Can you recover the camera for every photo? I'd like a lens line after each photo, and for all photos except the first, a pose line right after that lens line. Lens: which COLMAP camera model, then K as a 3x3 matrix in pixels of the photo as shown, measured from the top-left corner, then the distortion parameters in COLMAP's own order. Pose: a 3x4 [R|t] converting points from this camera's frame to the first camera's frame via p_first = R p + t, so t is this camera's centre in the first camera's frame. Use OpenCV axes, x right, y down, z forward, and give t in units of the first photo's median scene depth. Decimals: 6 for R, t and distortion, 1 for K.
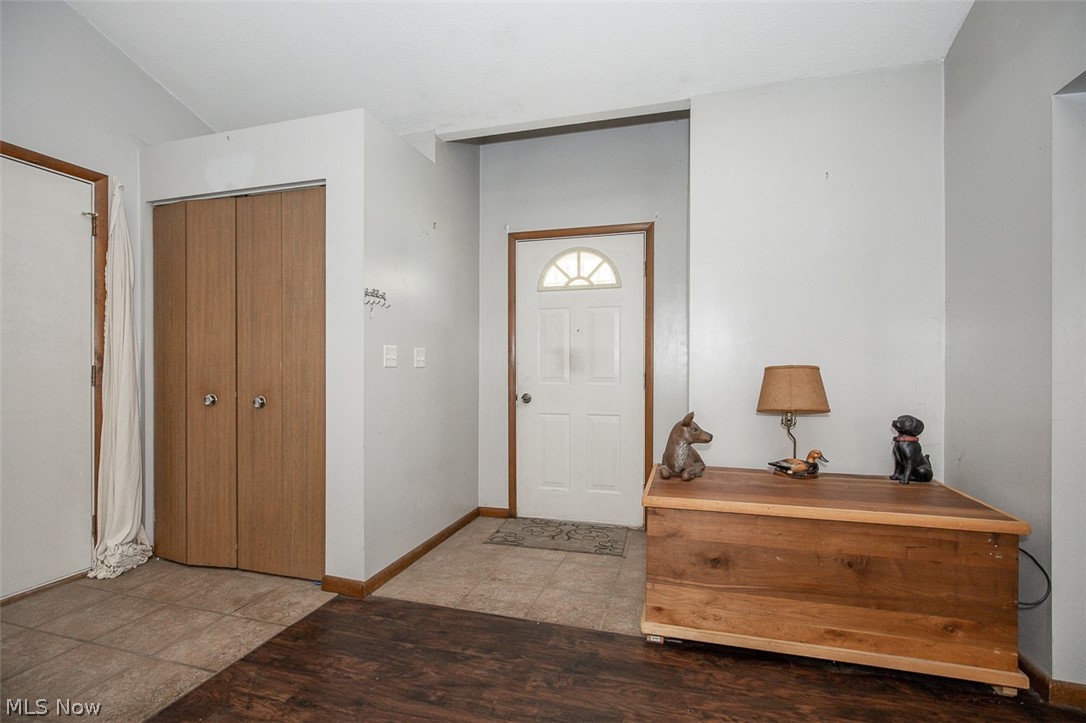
lens RADIAL K [[495.0, 0, 541.6], [0, 495.0, 367.0], [0, 0, 1]] dist [-0.011177, 0.000985]
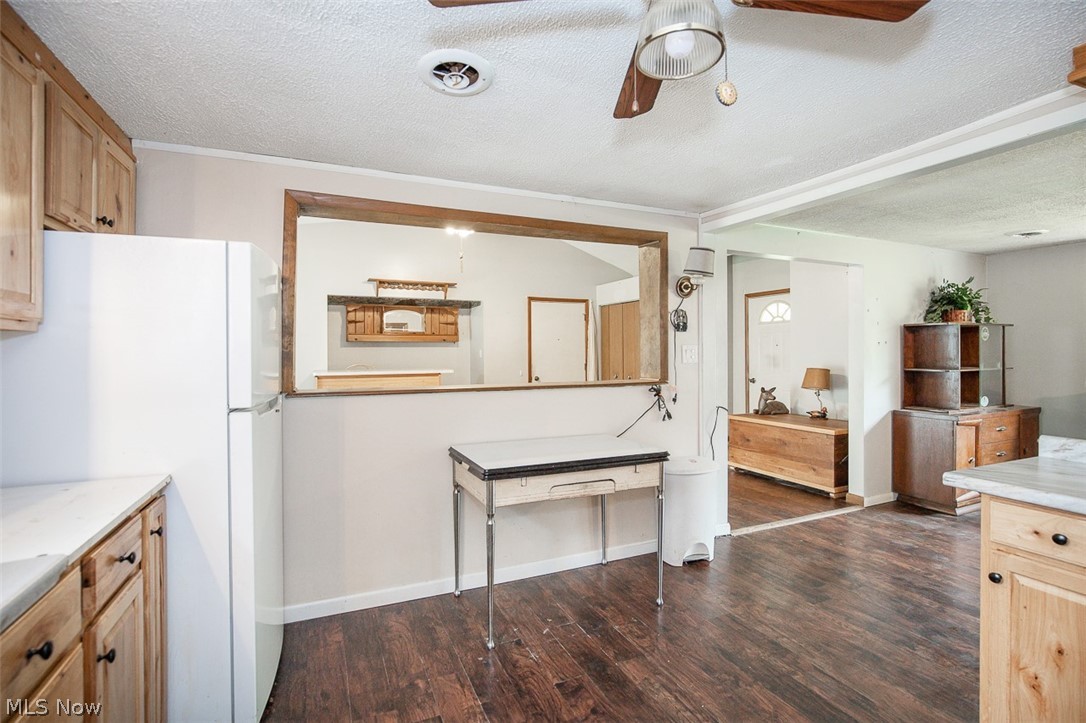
lens RADIAL K [[500.2, 0, 537.3], [0, 500.2, 356.8], [0, 0, 1]] dist [-0.011997, 0.000356]
pose [[0.642330, 0.001559, -0.766427, 1.283492], [0.004948, 0.999969, 0.006180, -0.063243], [0.766412, -0.007762, 0.642302, -1.230274]]
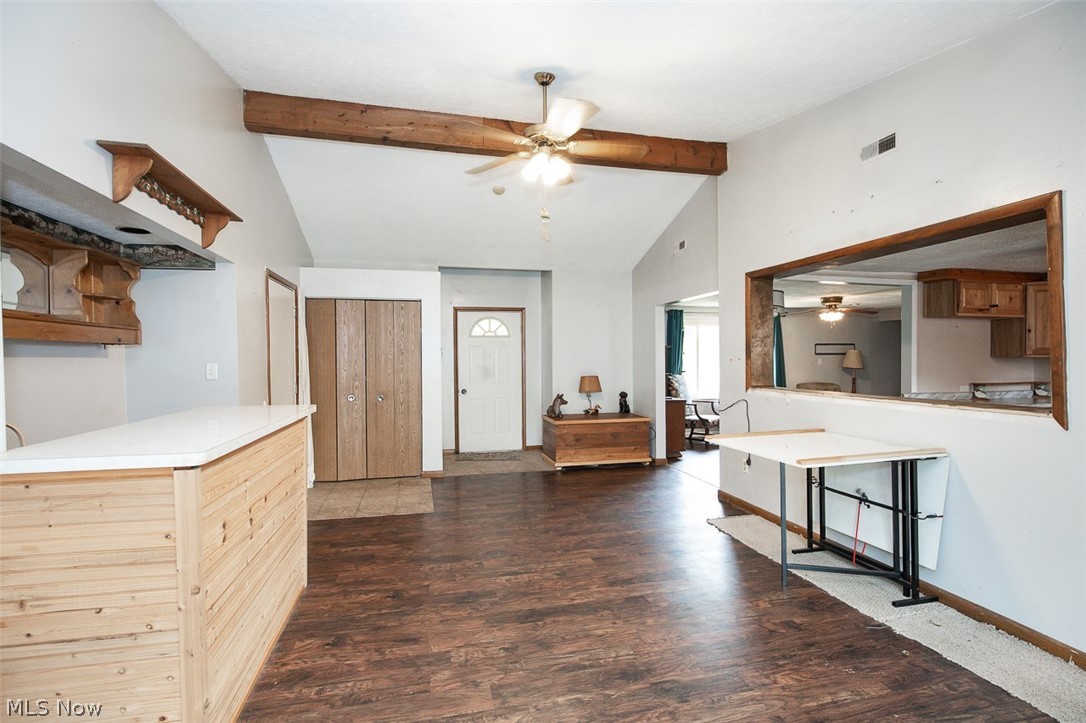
lens RADIAL K [[512.3, 0, 540.4], [0, 512.3, 353.7], [0, 0, 1]] dist [-0.014054, 0.004714]
pose [[0.866764, -0.003157, 0.498708, -1.099088], [0.007837, 0.999943, -0.007290, -0.099517], [-0.498657, 0.010227, 0.866739, -1.282311]]
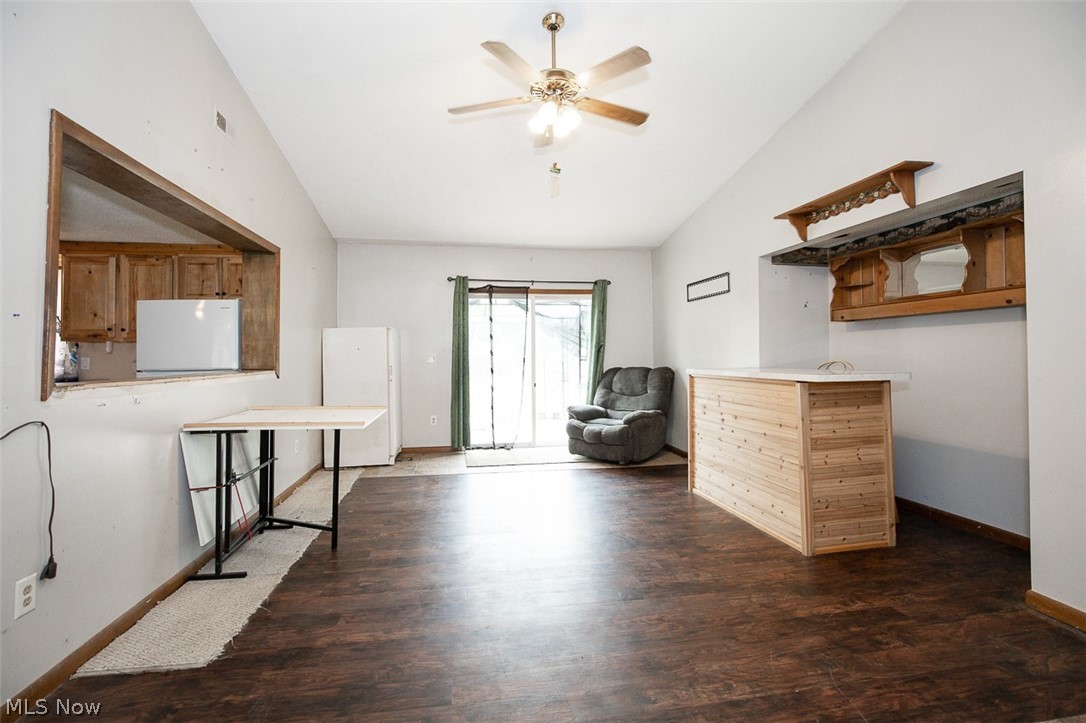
lens RADIAL K [[500.2, 0, 537.3], [0, 500.2, 356.8], [0, 0, 1]] dist [-0.011997, 0.000356]
pose [[-0.898756, 0.004229, -0.438429, 0.085037], [0.004347, 0.999990, 0.000735, -0.030171], [0.438428, -0.001245, -0.898765, 0.807817]]
